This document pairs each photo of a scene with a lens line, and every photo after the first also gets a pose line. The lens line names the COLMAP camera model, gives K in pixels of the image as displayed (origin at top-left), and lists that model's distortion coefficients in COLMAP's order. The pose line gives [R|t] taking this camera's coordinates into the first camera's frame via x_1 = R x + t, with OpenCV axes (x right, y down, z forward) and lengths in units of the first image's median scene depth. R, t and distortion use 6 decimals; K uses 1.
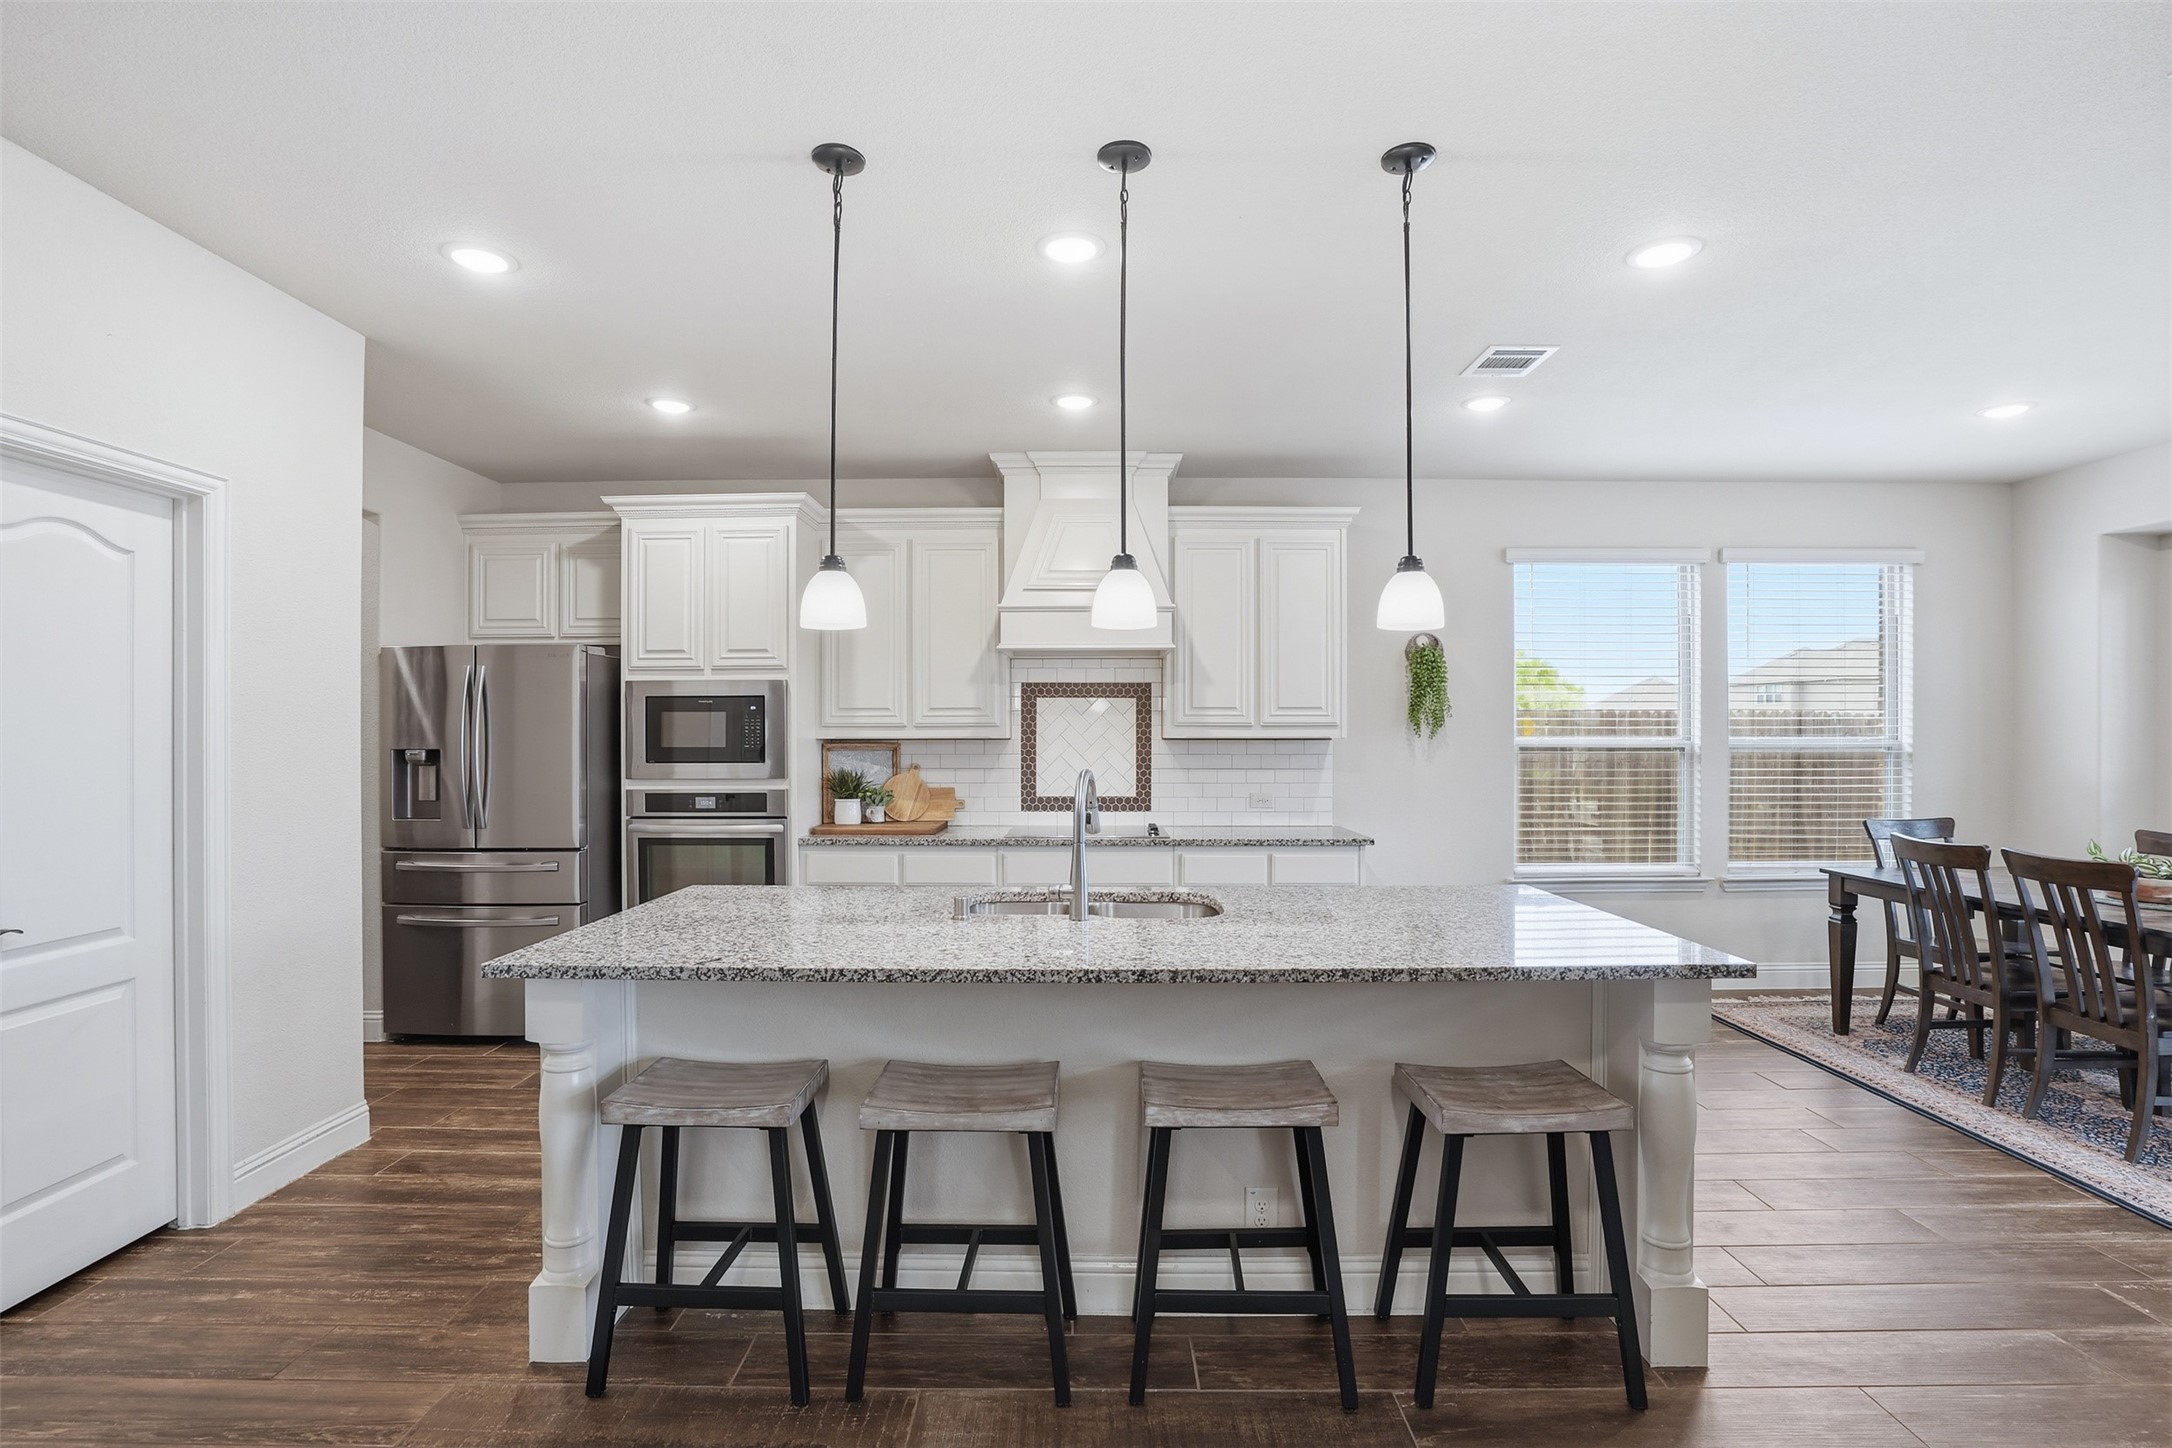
lens RADIAL K [[1015.9, 0, 1086.0], [0, 1015.9, 731.9], [0, 0, 1]] dist [-0.060692, 0.022992]
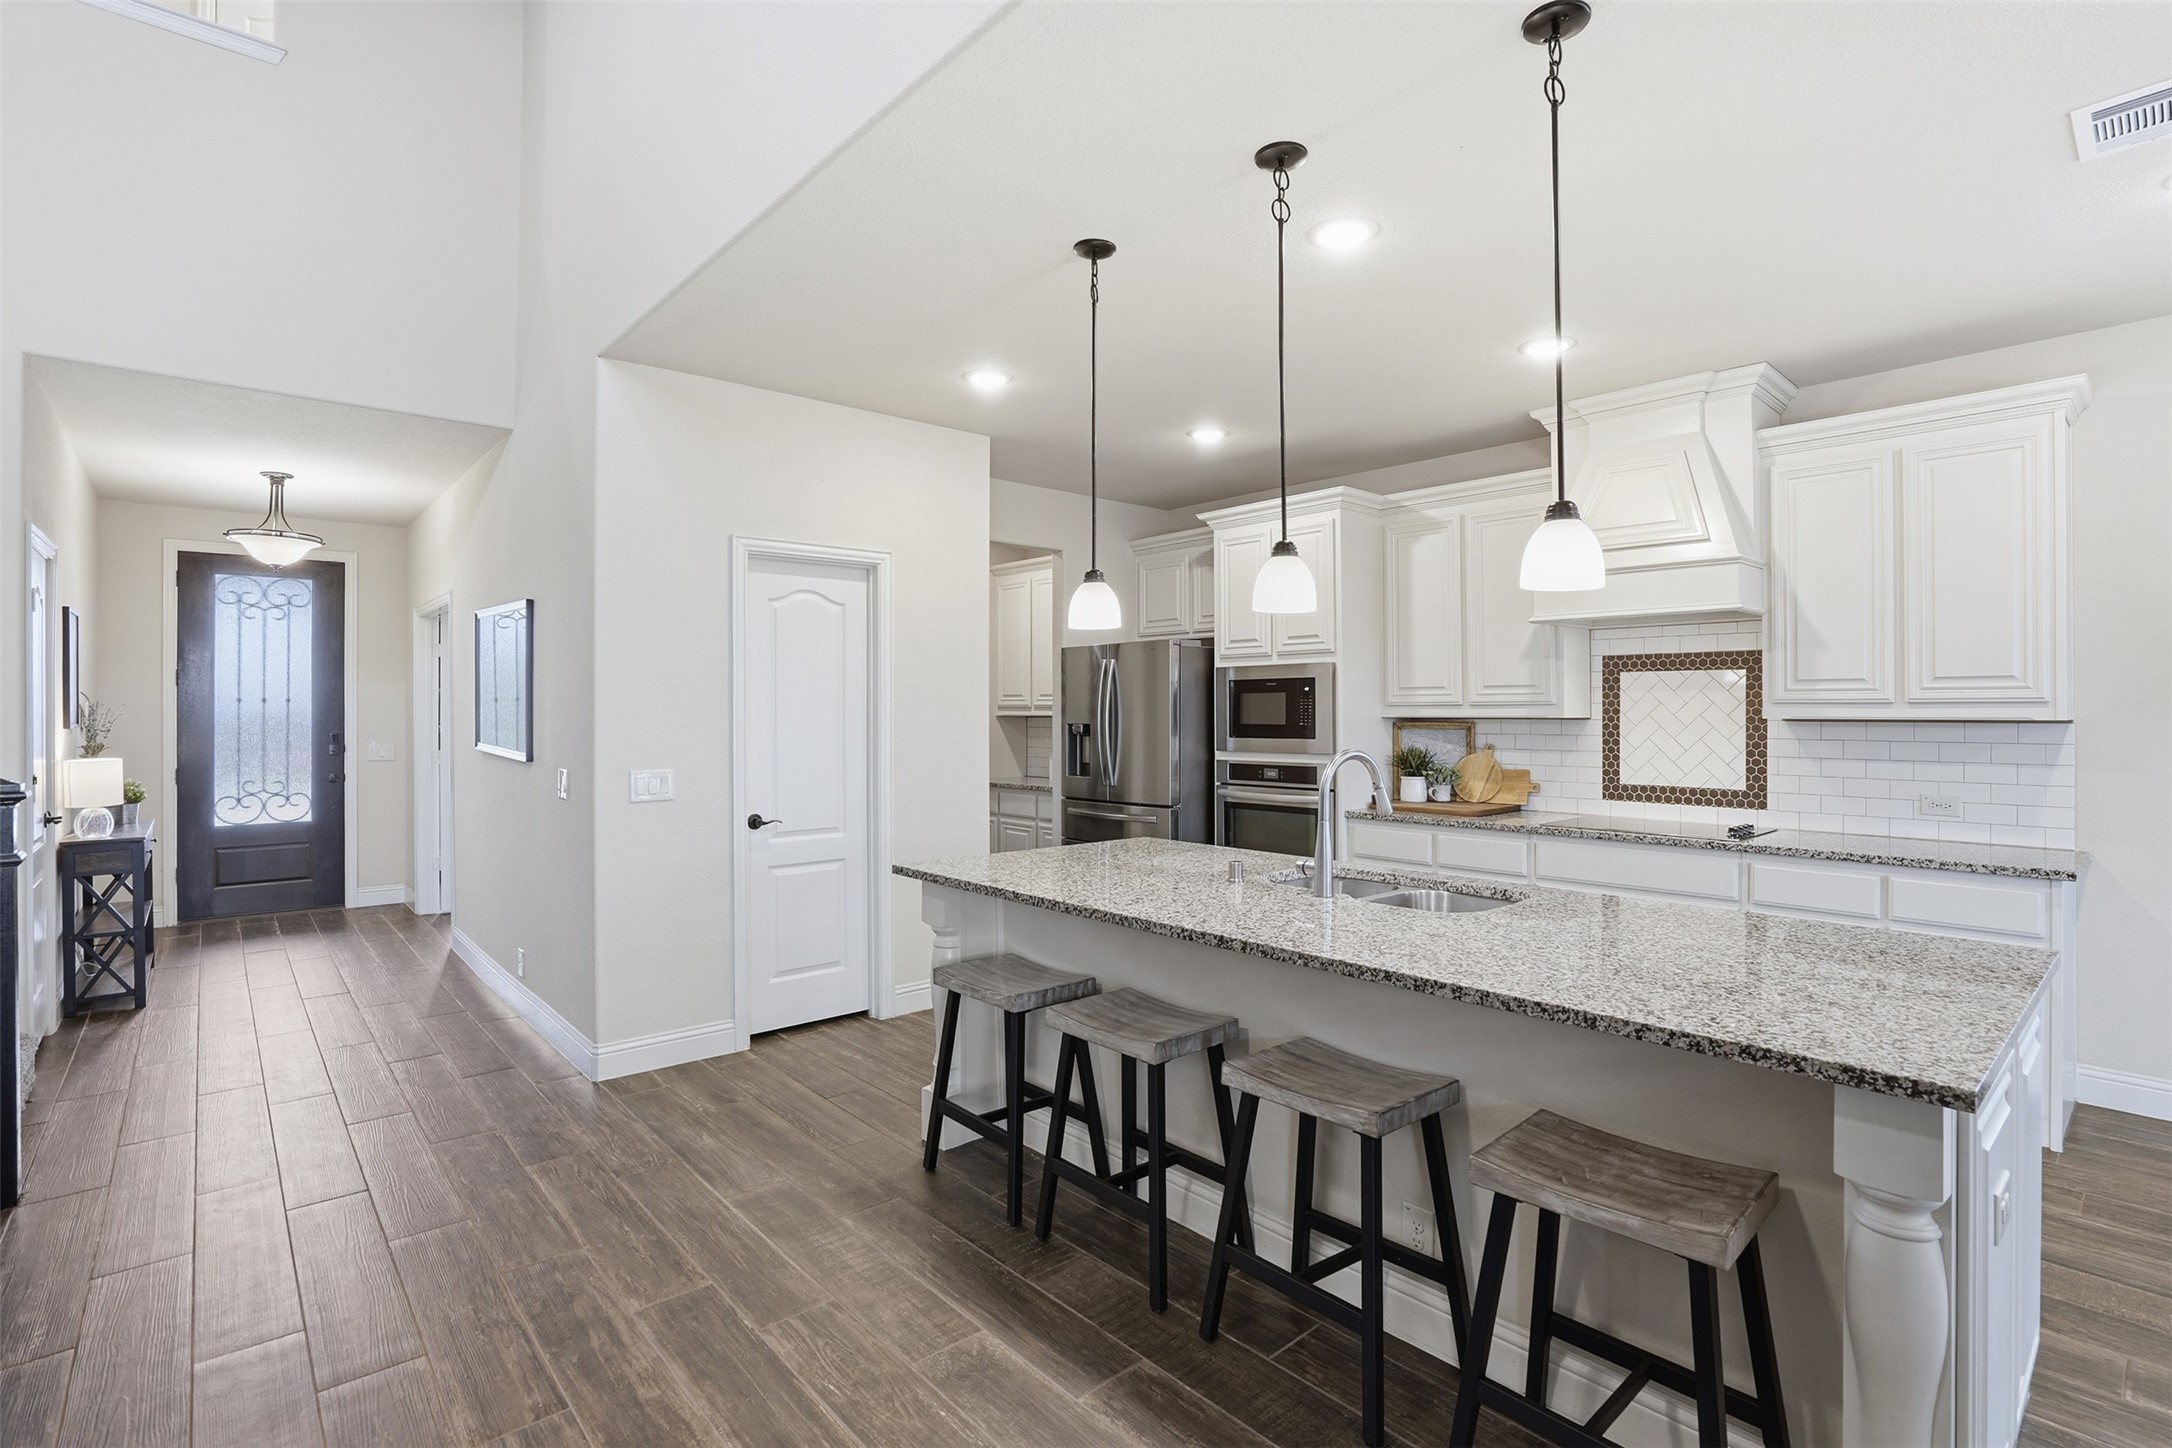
lens RADIAL K [[1026.3, 0, 1088.5], [0, 1026.3, 707.3], [0, 0, 1]] dist [-0.058201, 0.026716]
pose [[0.669862, -0.001797, -0.742484, 0.309548], [0.000617, 0.999998, -0.001863, -0.001807], [0.742486, 0.000789, 0.669861, 0.069703]]
